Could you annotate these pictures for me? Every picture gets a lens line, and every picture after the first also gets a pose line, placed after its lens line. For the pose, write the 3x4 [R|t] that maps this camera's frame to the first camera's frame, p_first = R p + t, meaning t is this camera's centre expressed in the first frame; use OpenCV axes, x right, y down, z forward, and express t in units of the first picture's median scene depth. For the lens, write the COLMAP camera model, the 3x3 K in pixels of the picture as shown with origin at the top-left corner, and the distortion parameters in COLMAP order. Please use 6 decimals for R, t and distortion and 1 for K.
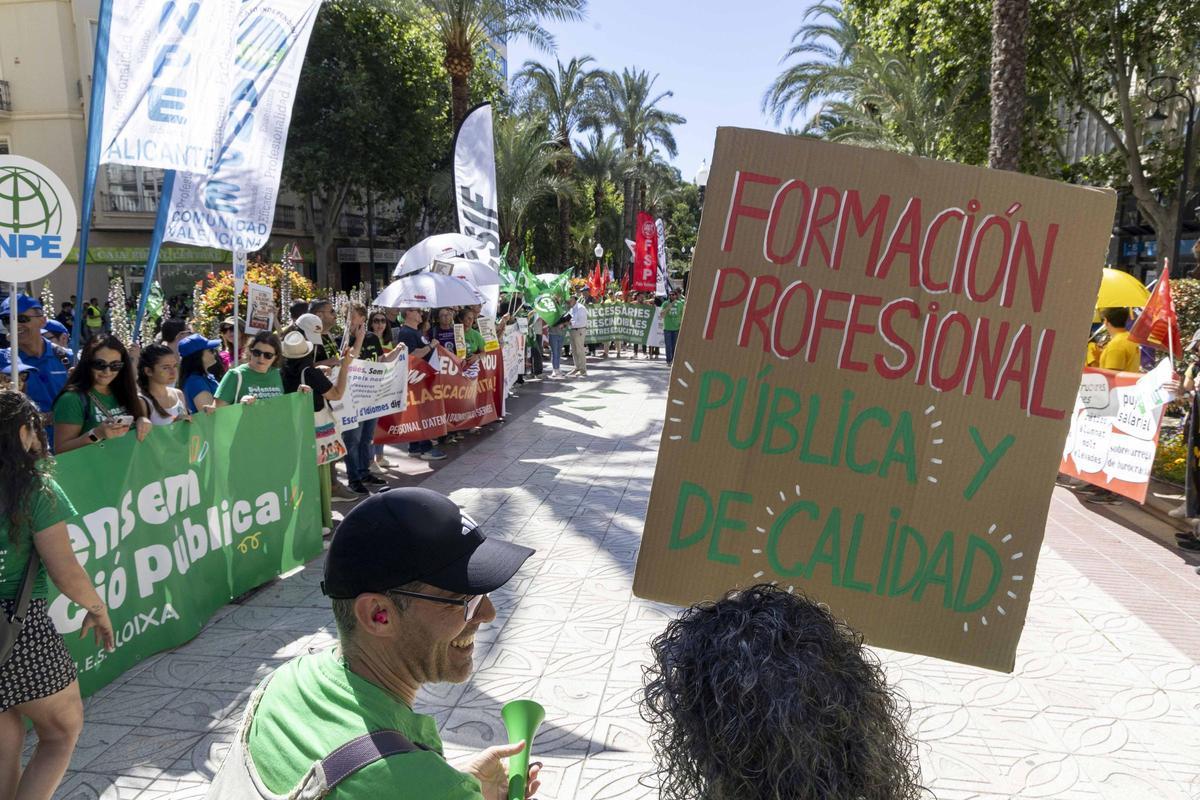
lens RADIAL K [[791.1, 0, 594.0], [0, 791.1, 419.5], [0, 0, 1]] dist [-0.002082, 0.003399]
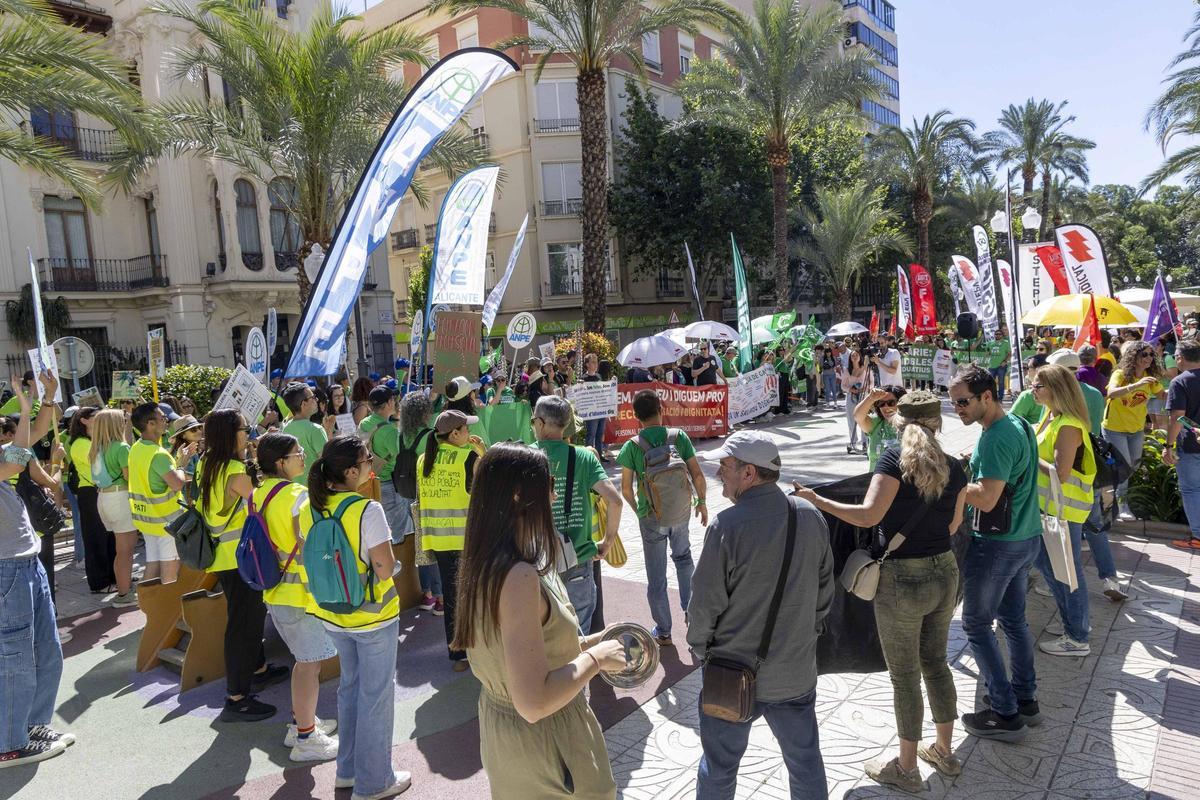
lens RADIAL K [[816.5, 0, 600.0], [0, 816.5, 400.0], [0, 0, 1]] dist [0.023105, -0.006946]
pose [[0.871673, -0.020541, -0.489656, 0.186094], [-0.026430, 0.995697, -0.088819, 0.035297], [0.489374, 0.090363, 0.867380, -0.175321]]
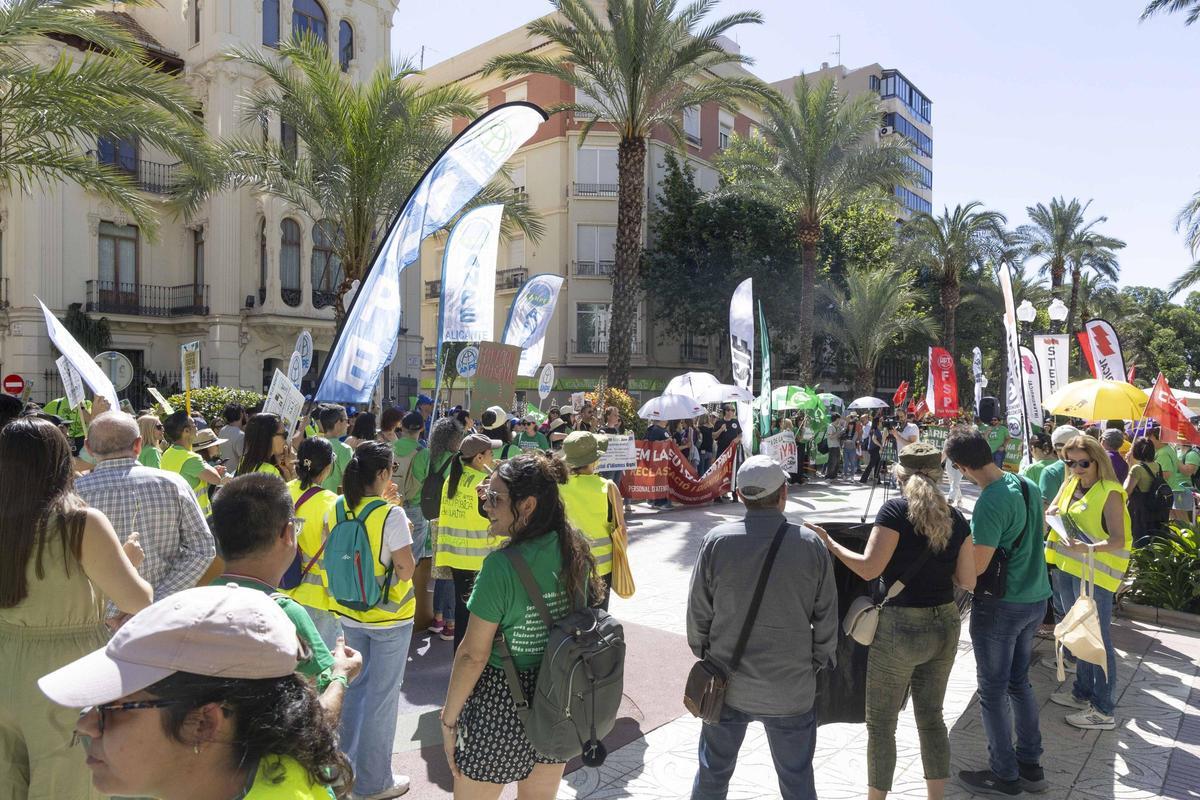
lens RADIAL K [[816.5, 0, 600.0], [0, 816.5, 400.0], [0, 0, 1]] dist [0.023105, -0.006946]
pose [[0.860713, 0.006991, -0.509042, 0.189217], [-0.104426, 0.981068, -0.163095, 0.044021], [0.498265, 0.193535, 0.845149, -0.181964]]
